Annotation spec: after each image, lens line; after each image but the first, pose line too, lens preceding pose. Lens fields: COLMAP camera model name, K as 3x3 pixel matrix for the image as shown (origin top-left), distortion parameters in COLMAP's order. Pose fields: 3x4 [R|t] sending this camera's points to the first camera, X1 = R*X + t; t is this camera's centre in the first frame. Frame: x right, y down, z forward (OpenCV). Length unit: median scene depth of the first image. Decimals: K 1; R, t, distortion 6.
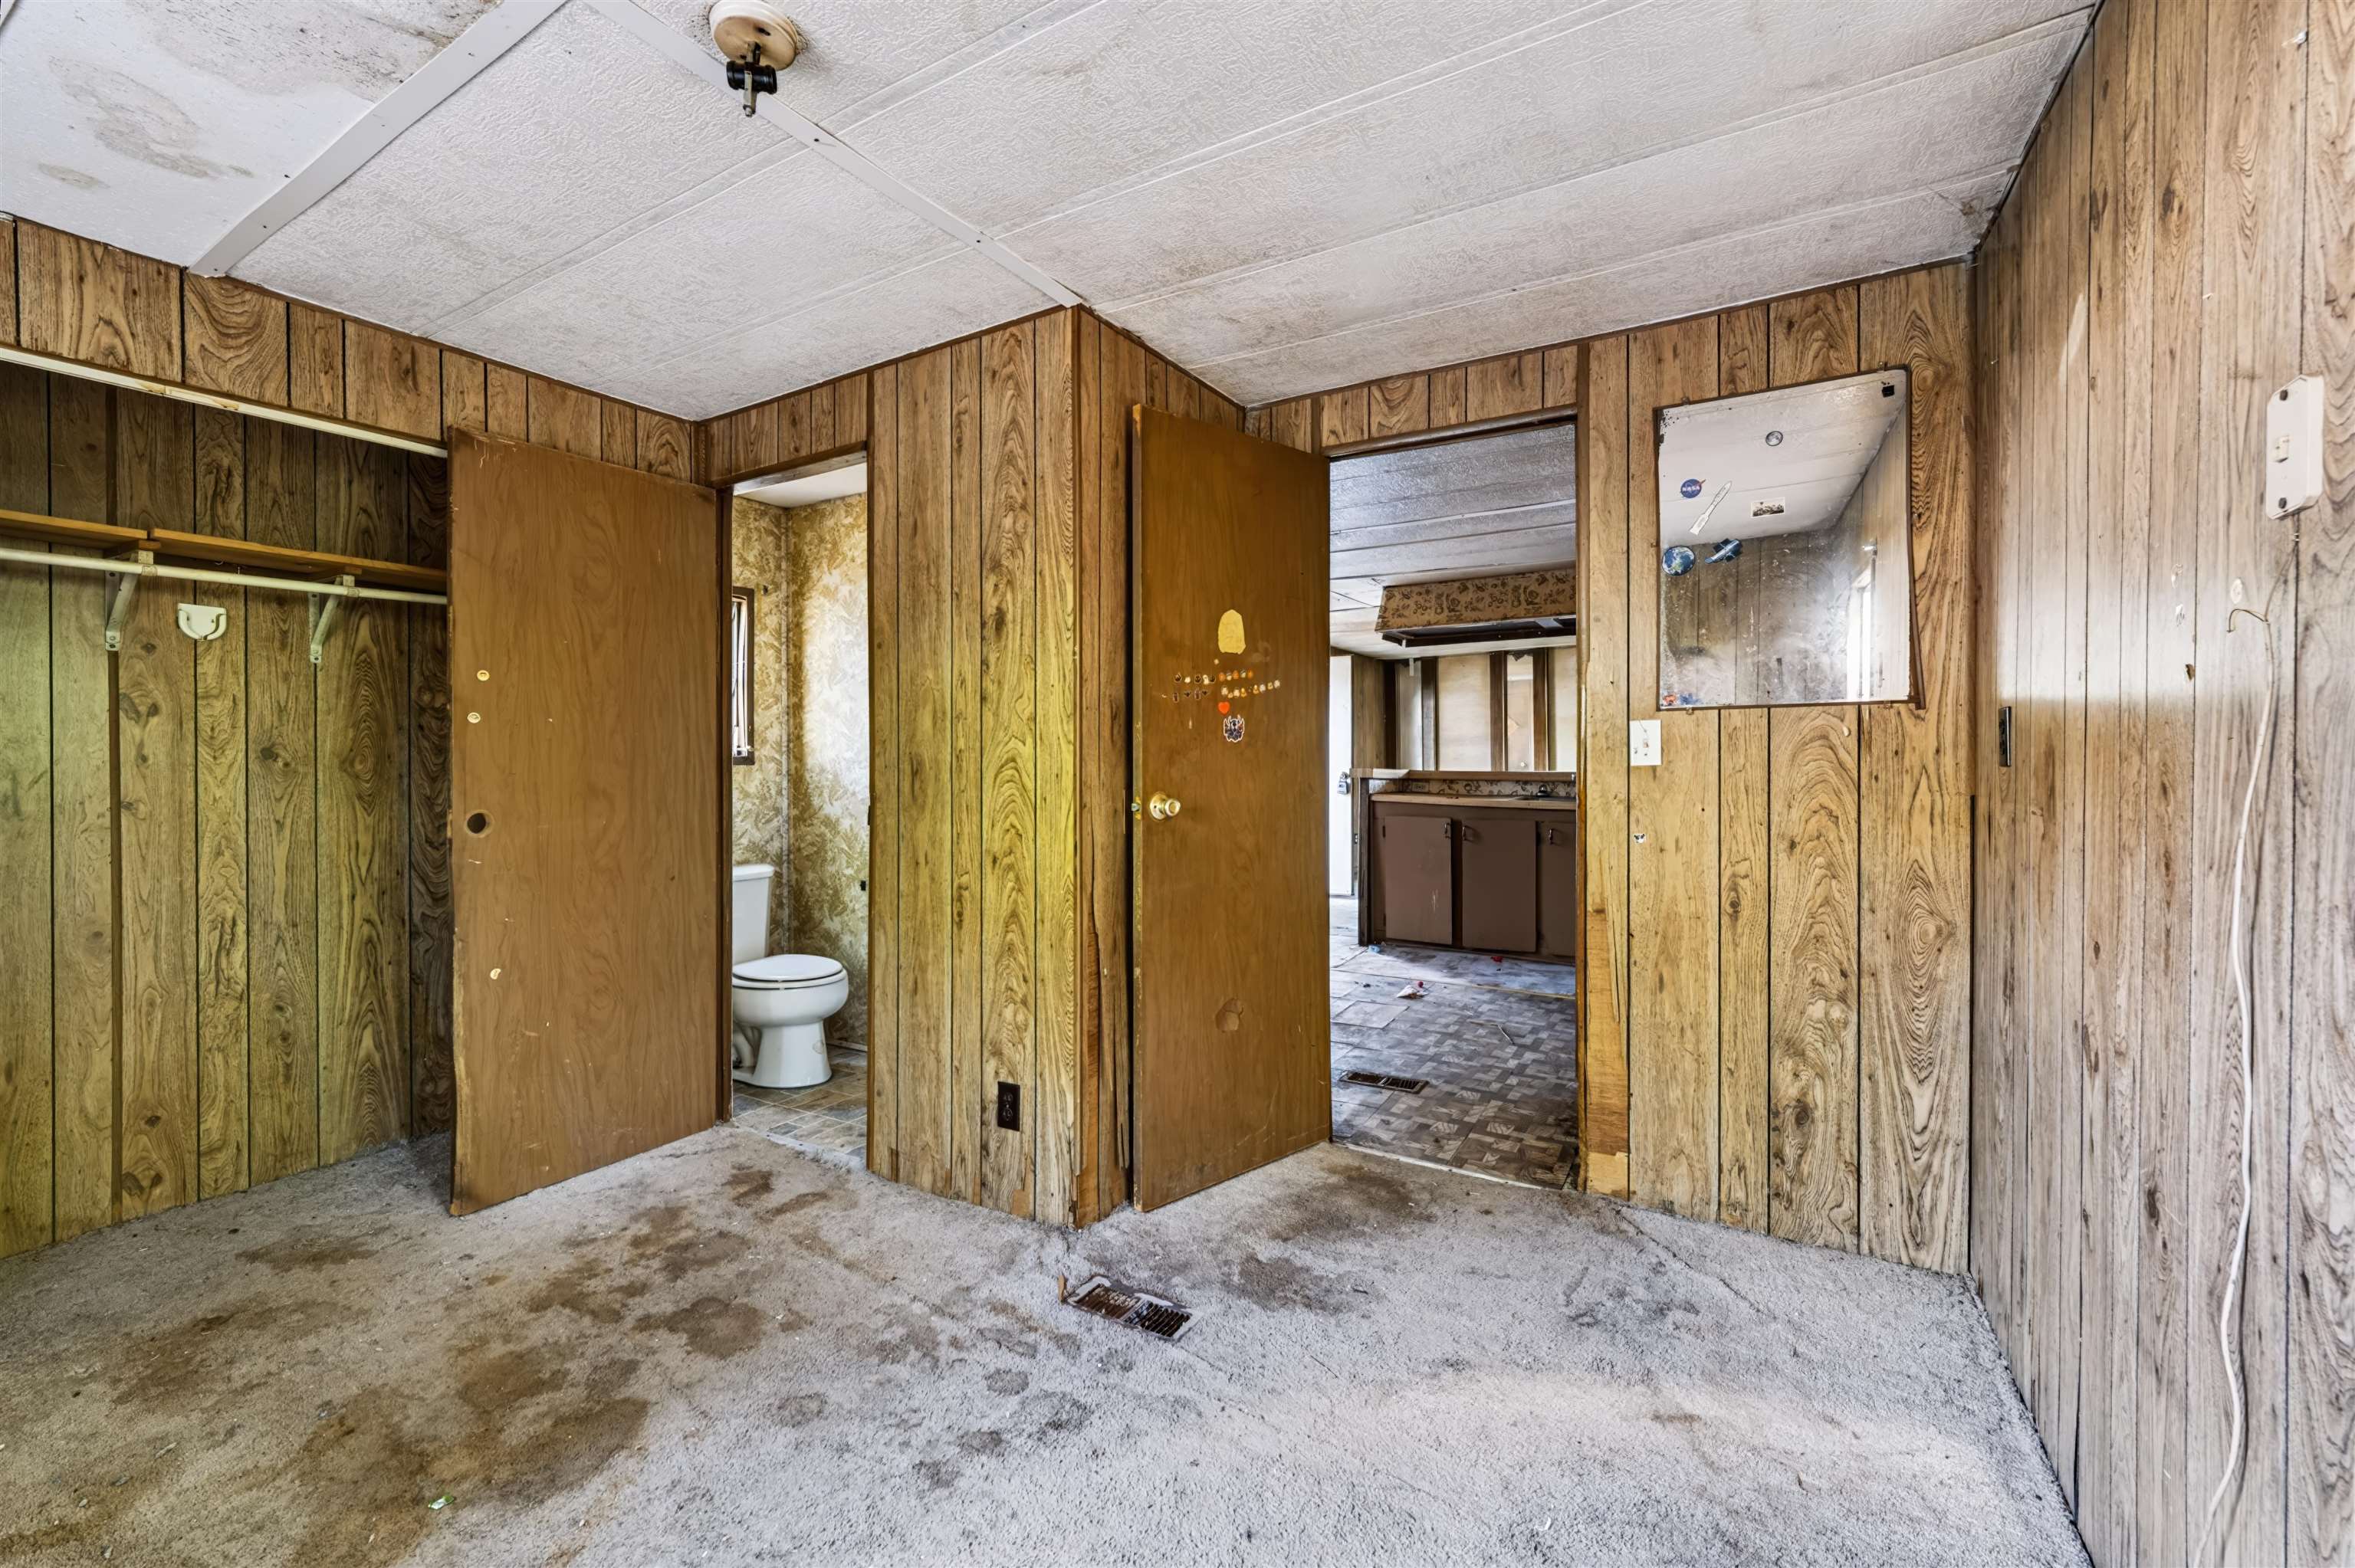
lens RADIAL K [[928.9, 0, 1187.5], [0, 928.9, 772.5], [0, 0, 1]] dist [-0.003322, 0.000083]
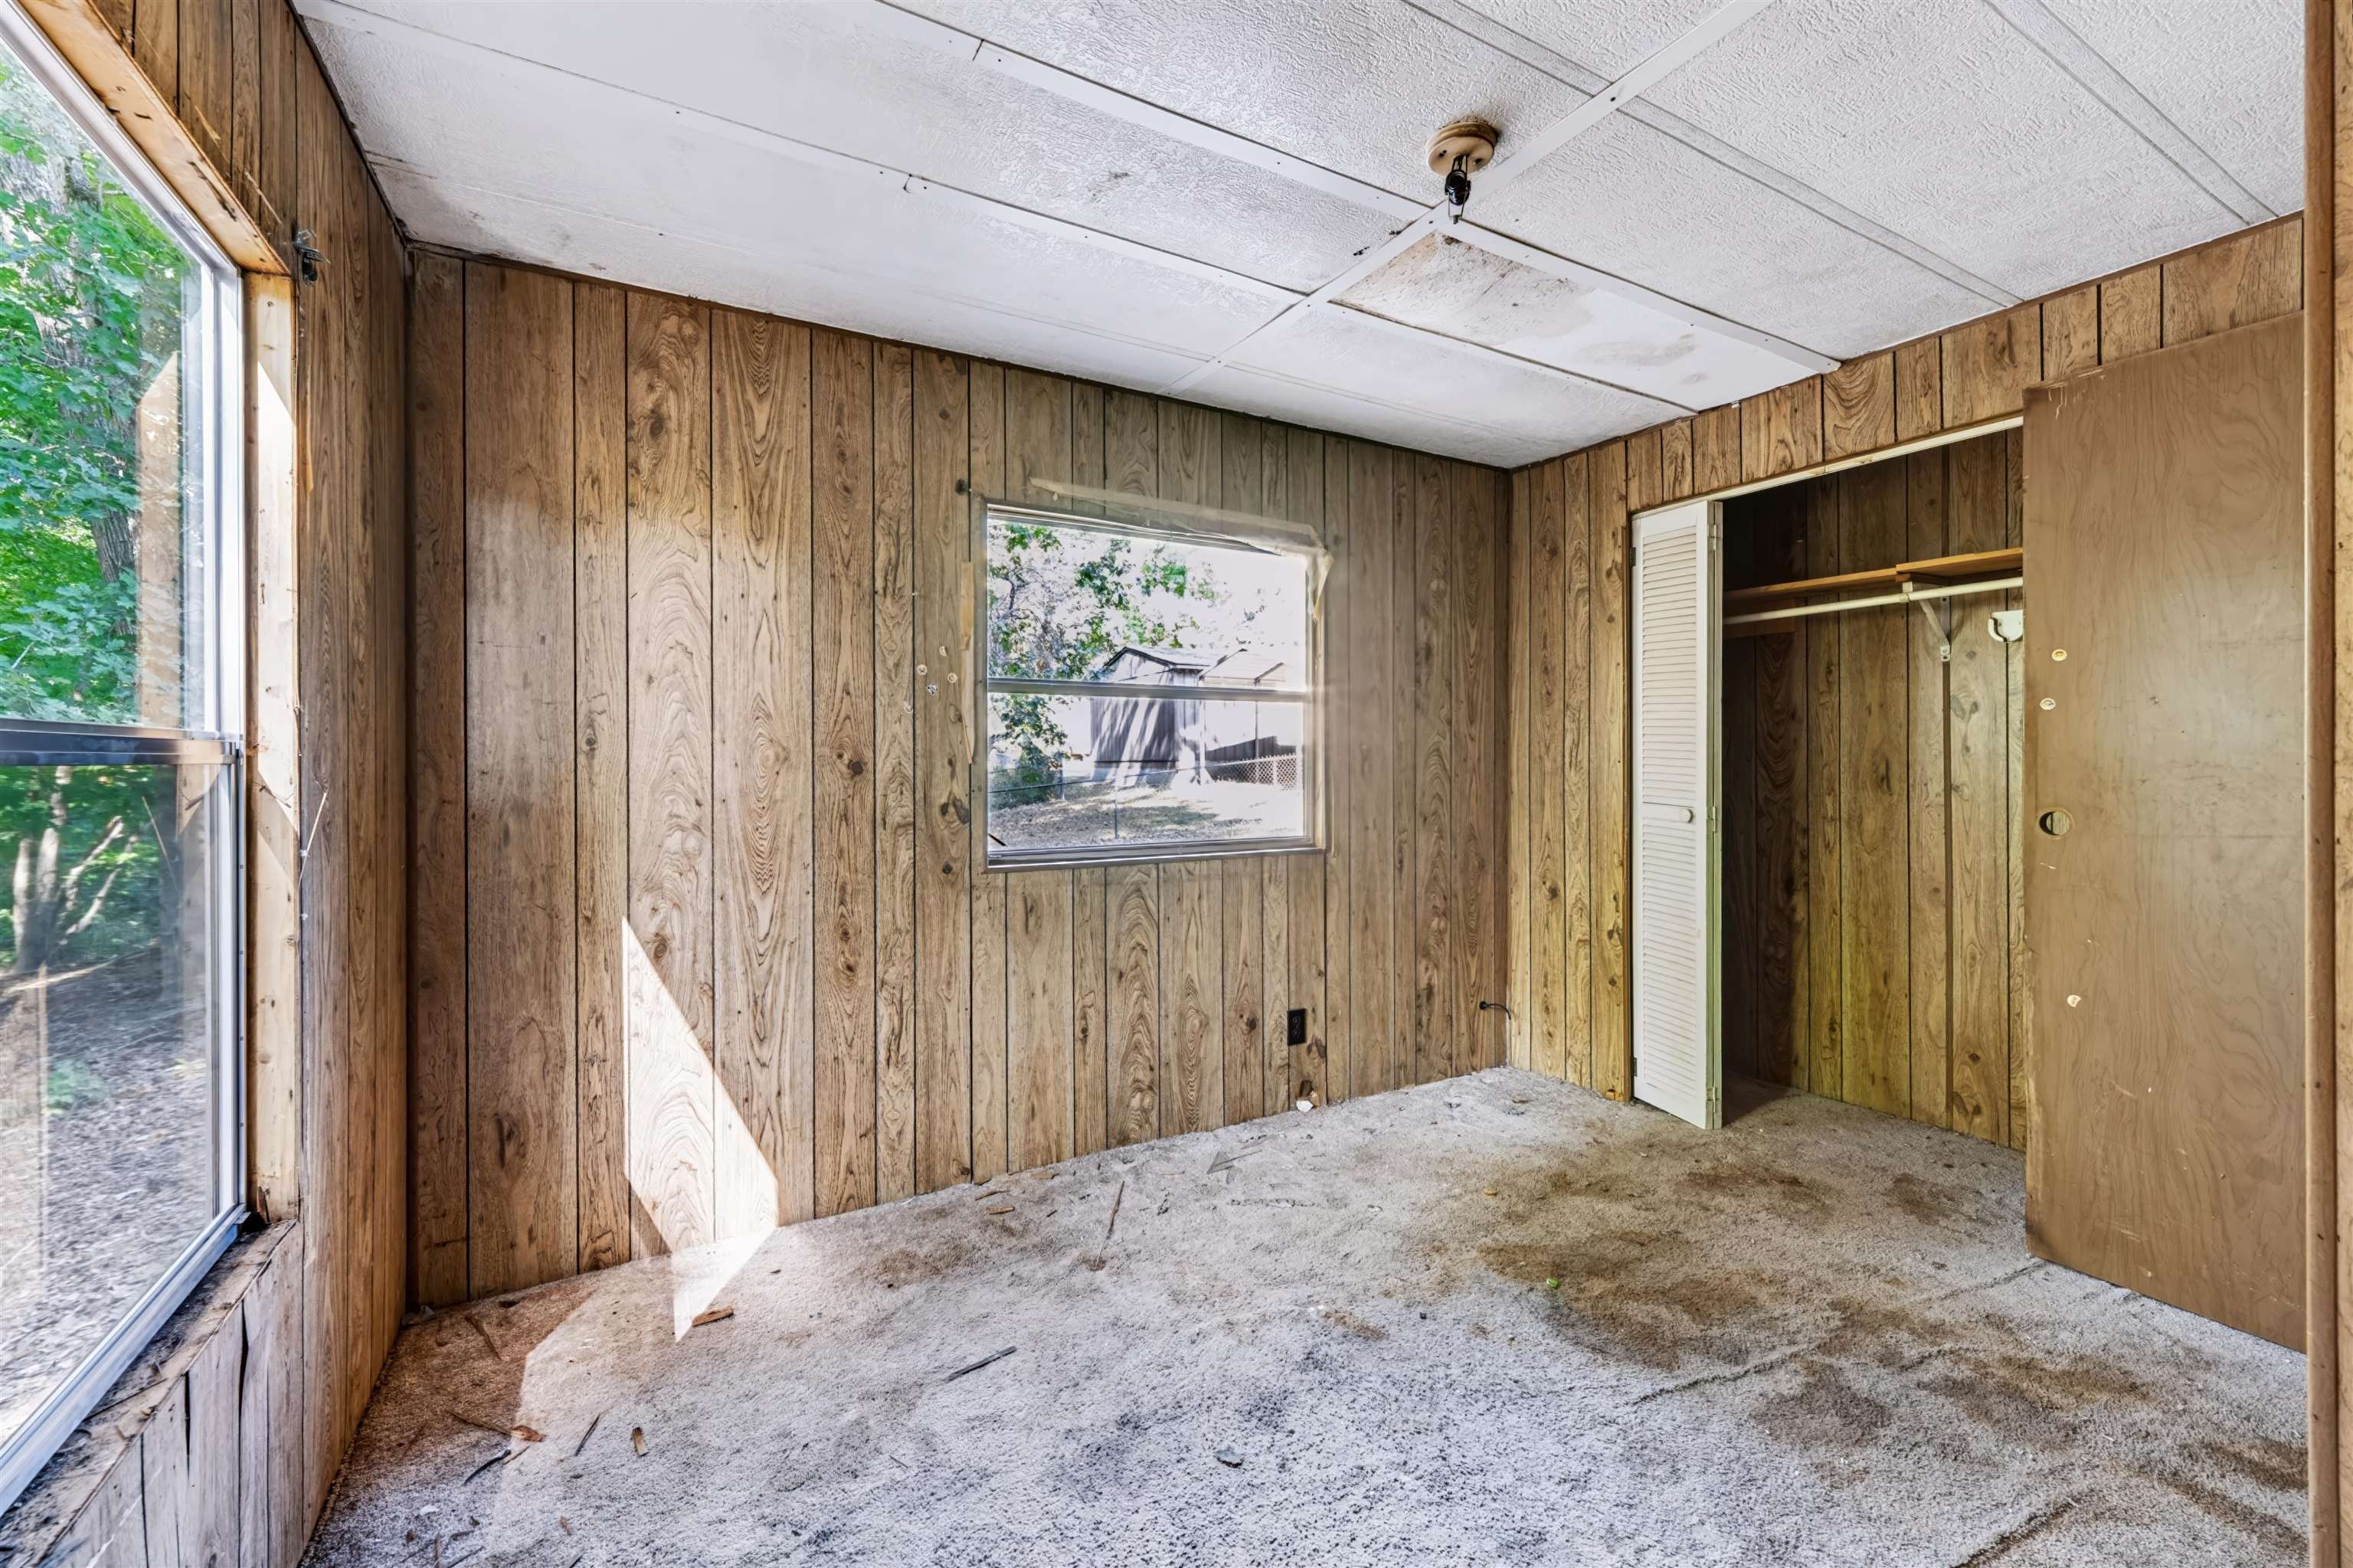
lens RADIAL K [[928.3, 0, 1154.6], [0, 928.3, 751.1], [0, 0, 1]] dist [-0.003322, 0.000083]
pose [[-0.503107, 0.003738, -0.864216, 0.463787], [-0.004107, 0.999969, 0.006716, -0.017585], [0.864215, 0.006929, -0.503076, 0.766250]]
